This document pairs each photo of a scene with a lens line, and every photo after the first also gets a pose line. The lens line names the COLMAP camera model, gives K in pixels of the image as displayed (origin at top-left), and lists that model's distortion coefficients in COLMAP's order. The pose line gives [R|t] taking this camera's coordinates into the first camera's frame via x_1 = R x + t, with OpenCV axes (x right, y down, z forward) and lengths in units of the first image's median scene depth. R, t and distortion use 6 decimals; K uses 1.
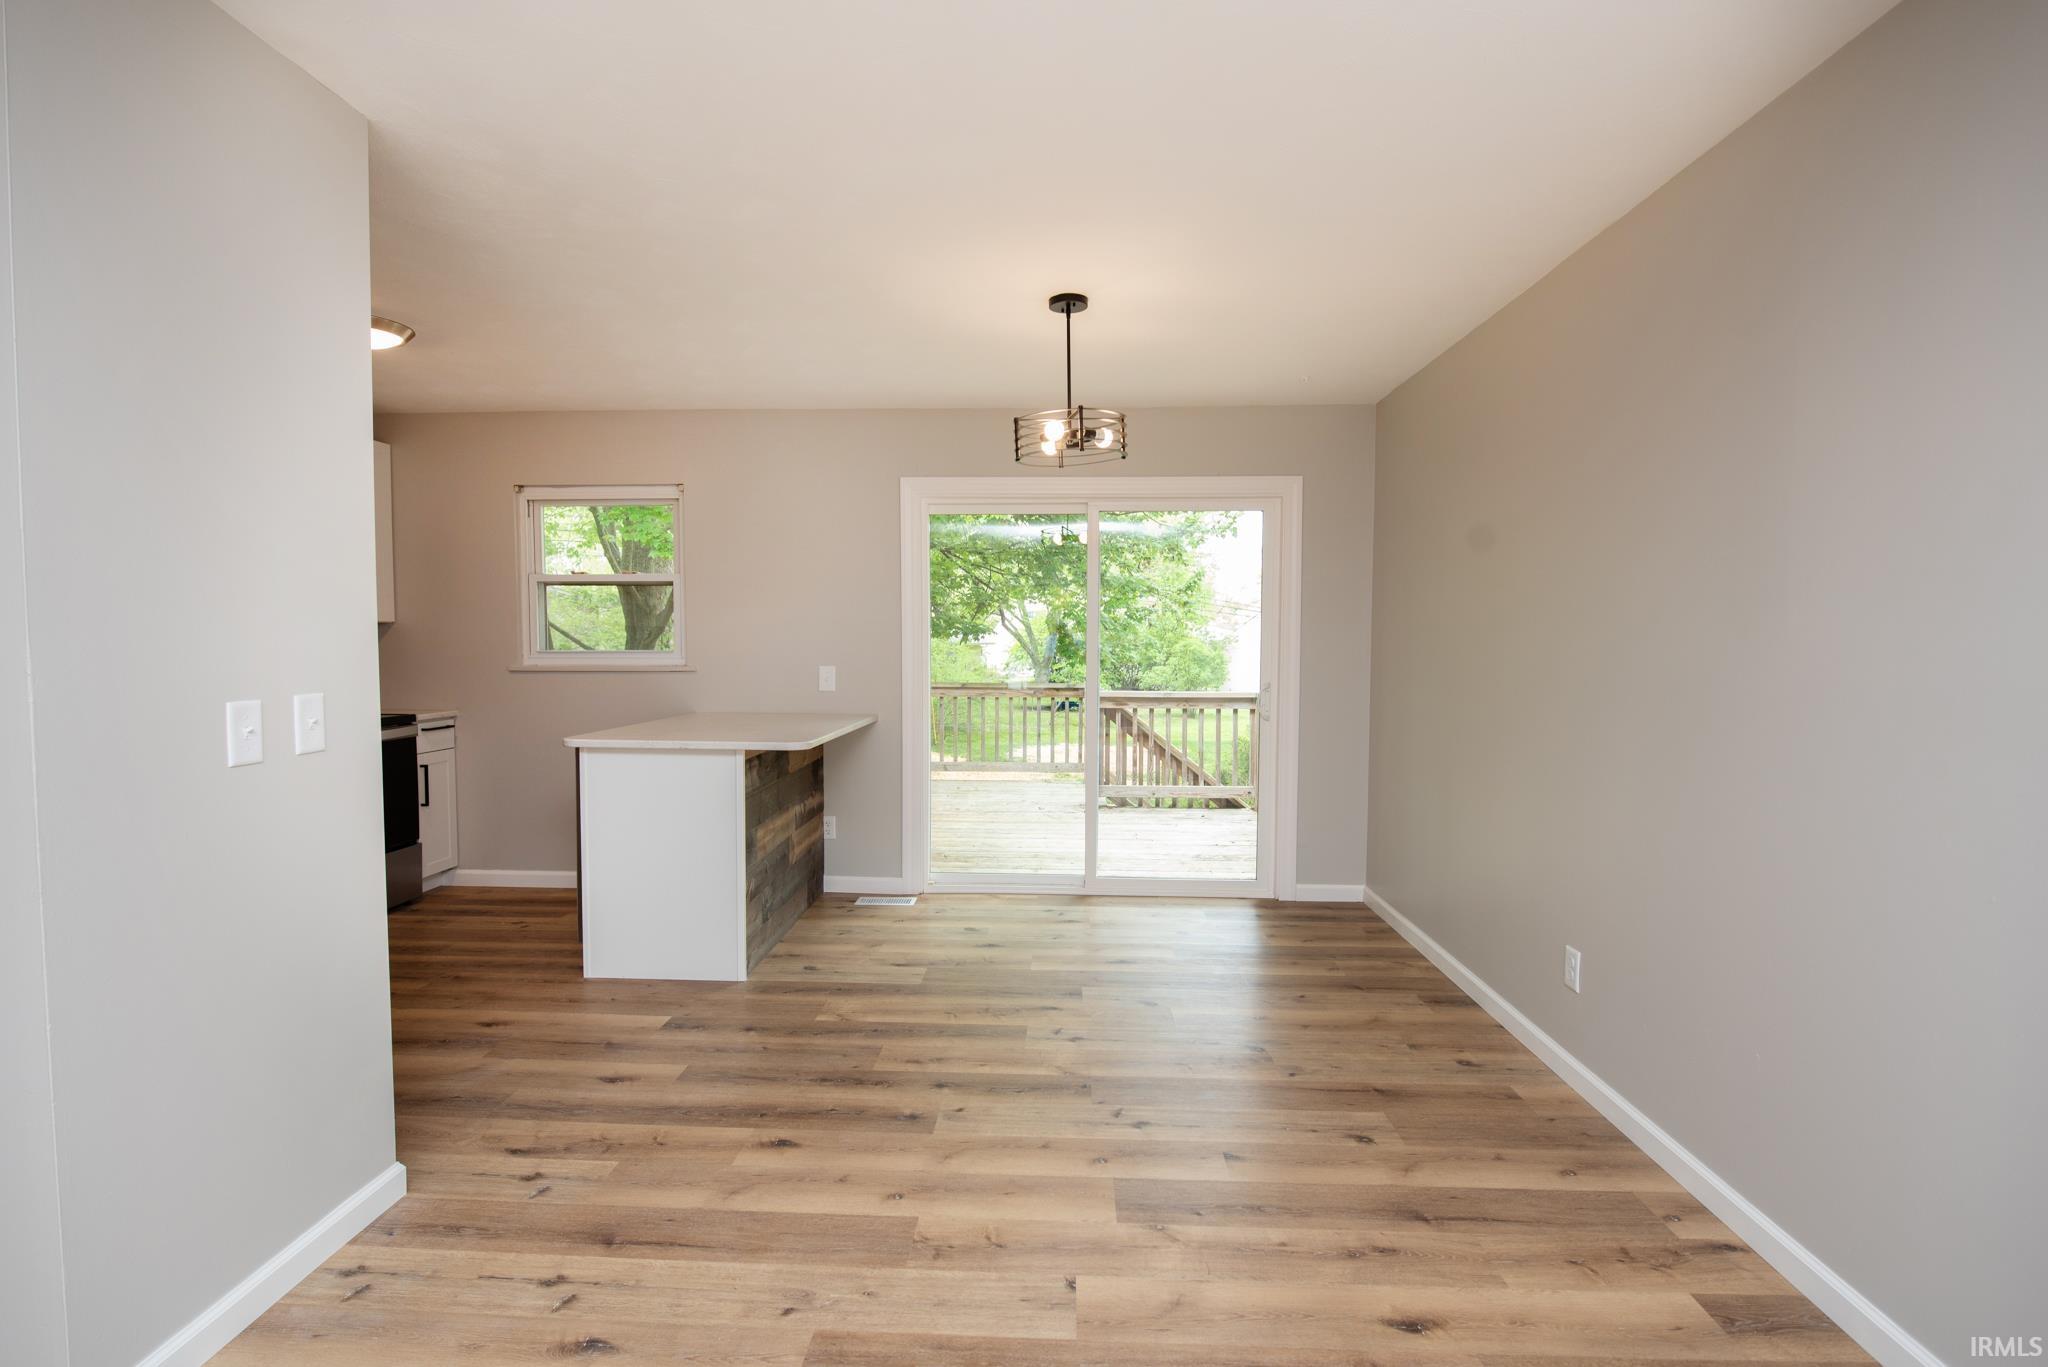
lens RADIAL K [[976.3, 0, 1022.7], [0, 976.3, 691.9], [0, 0, 1]] dist [0.003508, -0.000474]
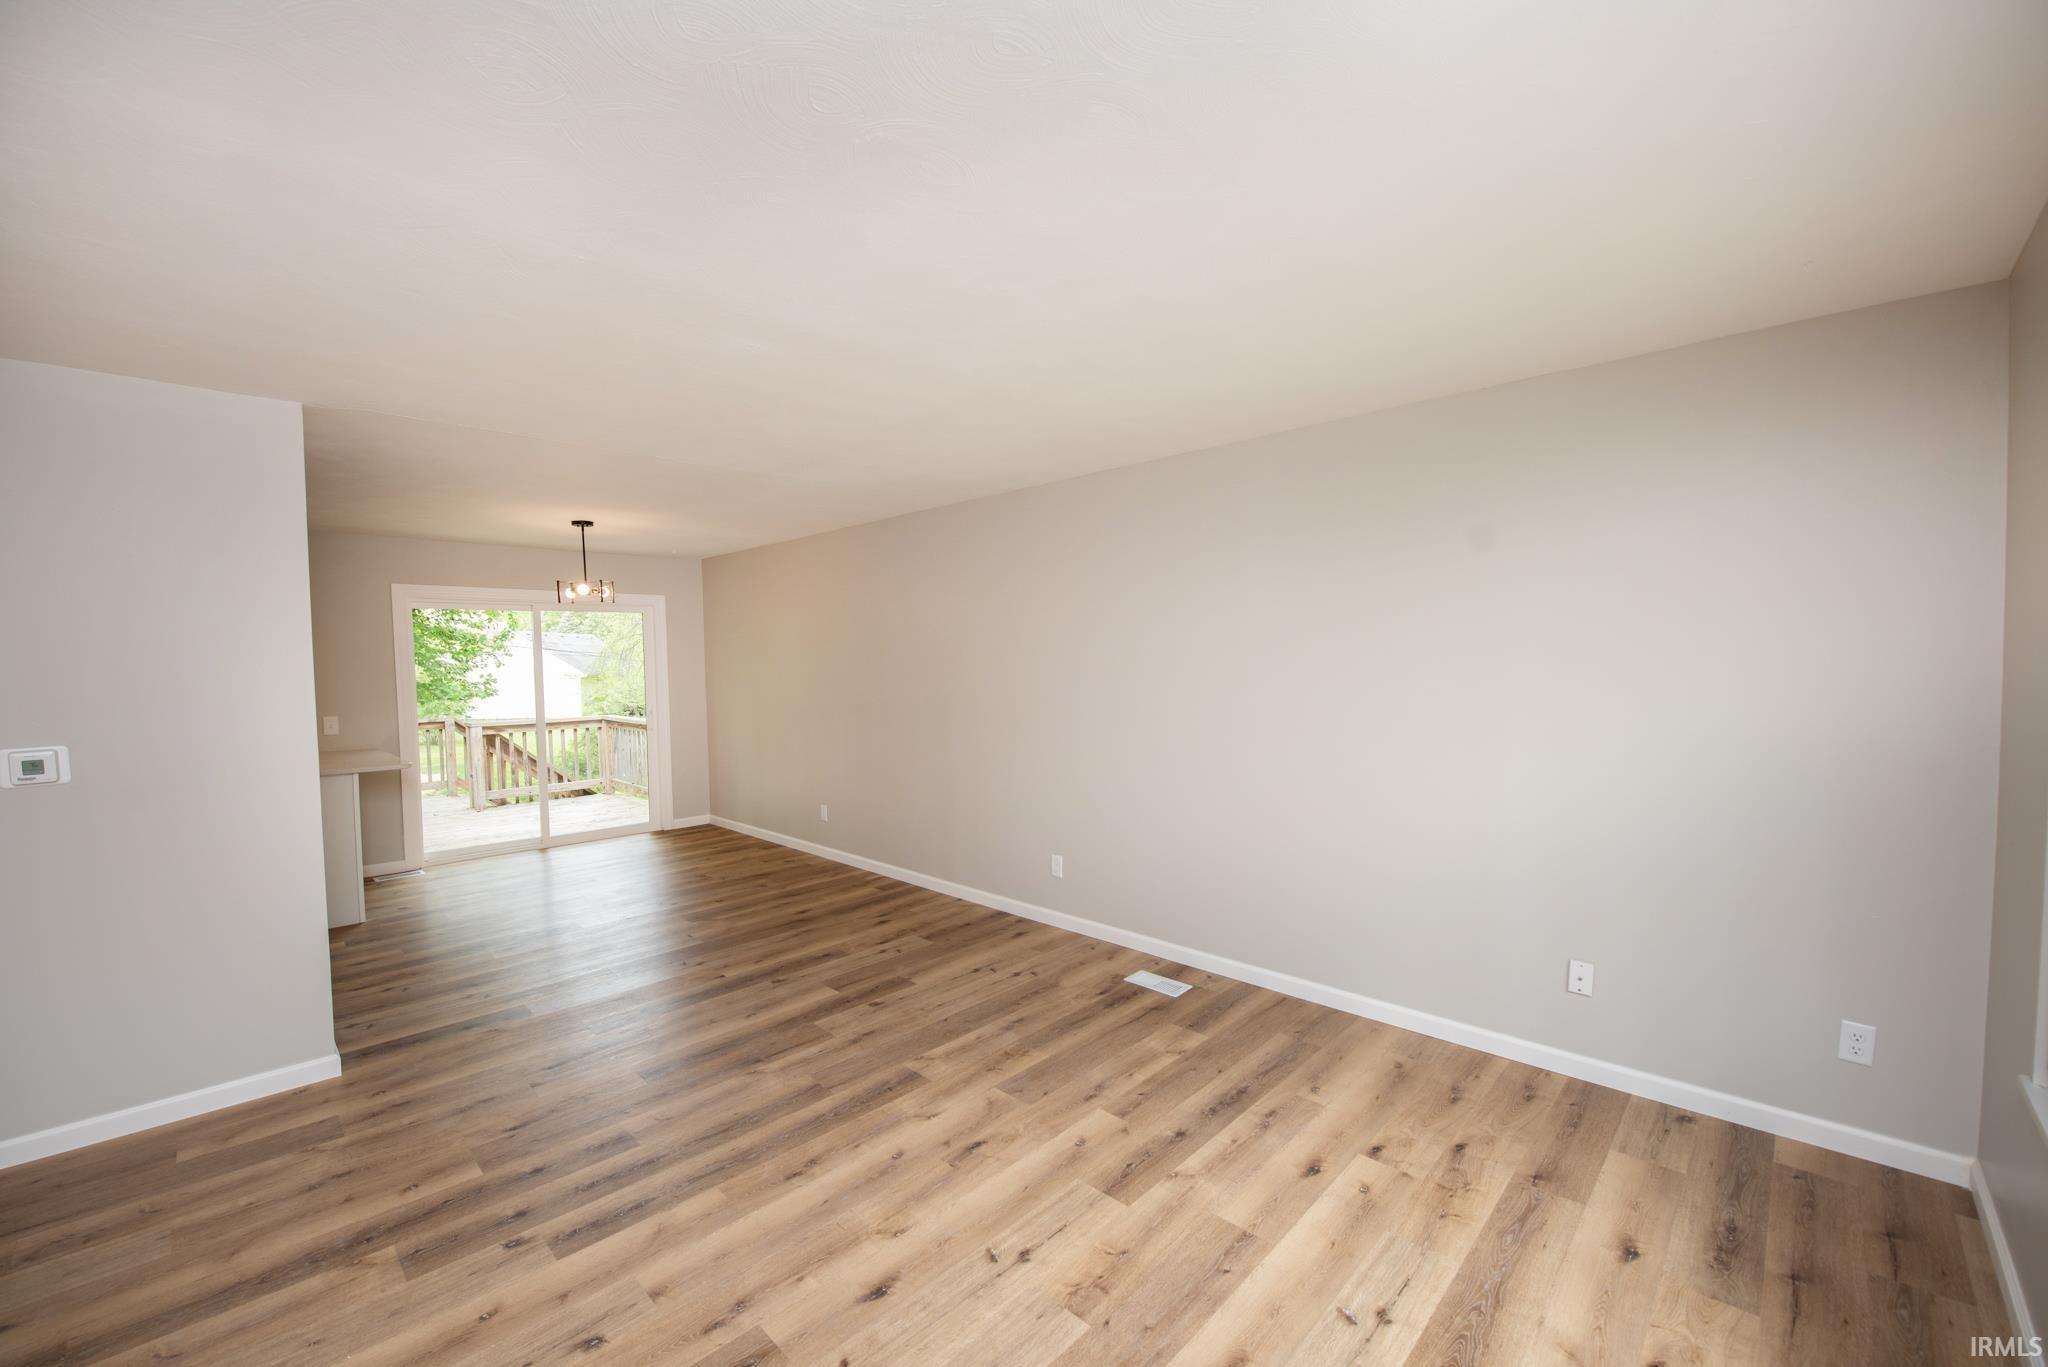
lens RADIAL K [[817.8, 0, 1027.2], [0, 817.8, 685.0], [0, 0, 1]] dist [-0.017898, -0.001491]
pose [[0.662553, -0.033909, 0.748247, -0.426041], [0.053434, 0.998569, -0.002061, -0.016496], [-0.747107, 0.041348, 0.663417, -0.528160]]
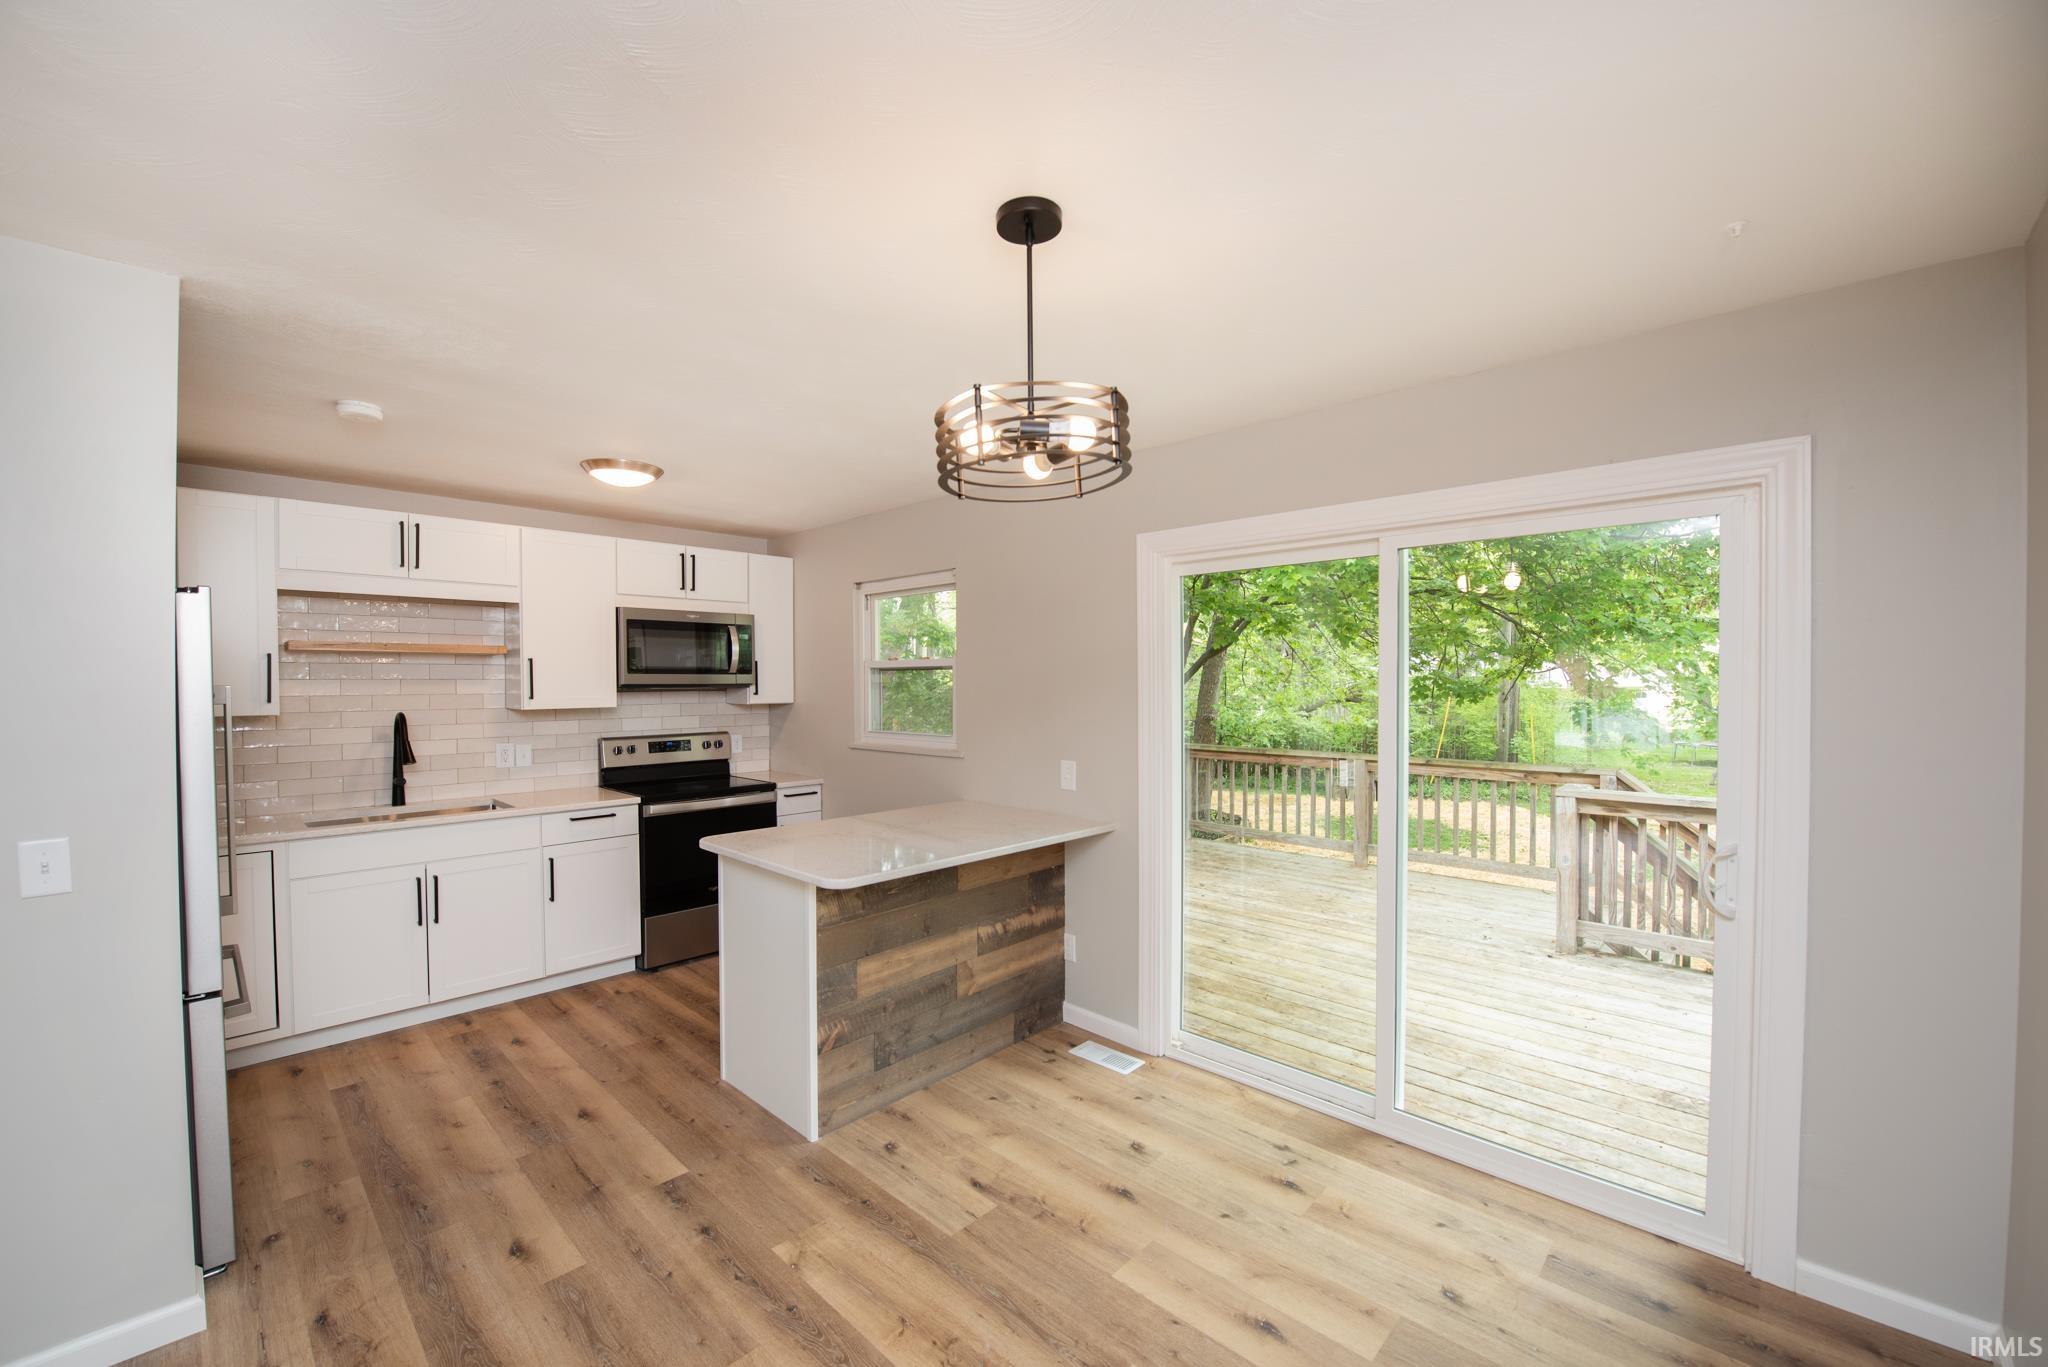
lens RADIAL K [[817.8, 0, 1022.5], [0, 817.8, 682.0], [0, 0, 1]] dist [-0.017898, -0.001491]
pose [[0.751941, -0.003742, -0.659220, 0.265360], [-0.029320, 0.998805, -0.039113, -0.070676], [0.658578, 0.048739, 0.750932, 0.451951]]
